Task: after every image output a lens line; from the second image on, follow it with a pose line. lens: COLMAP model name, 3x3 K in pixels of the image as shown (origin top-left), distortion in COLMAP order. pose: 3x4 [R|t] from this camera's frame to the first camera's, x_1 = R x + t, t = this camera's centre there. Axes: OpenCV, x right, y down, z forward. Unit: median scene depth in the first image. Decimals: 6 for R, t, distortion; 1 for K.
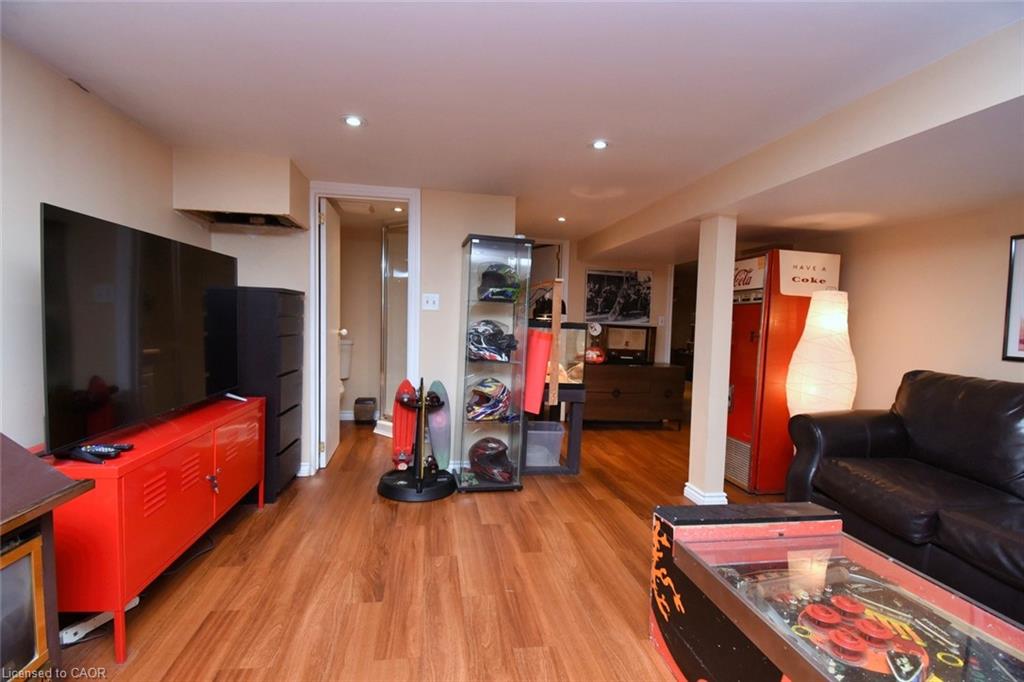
lens RADIAL K [[452.7, 0, 508.7], [0, 452.7, 341.1], [0, 0, 1]] dist [0.008476, -0.018305]
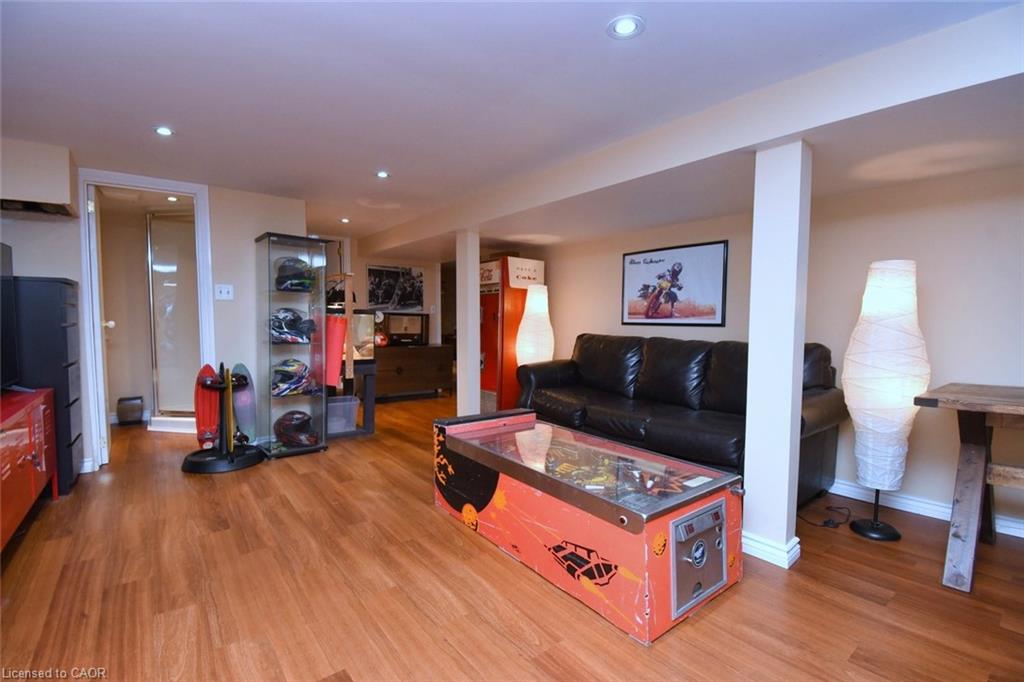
lens RADIAL K [[452.7, 0, 509.5], [0, 452.7, 343.7], [0, 0, 1]] dist [0.008476, -0.018305]
pose [[0.881124, -0.051821, 0.470037, -0.108168], [0.043085, 0.998641, 0.029333, 0.039837], [-0.470918, -0.005594, 0.882159, -0.318537]]
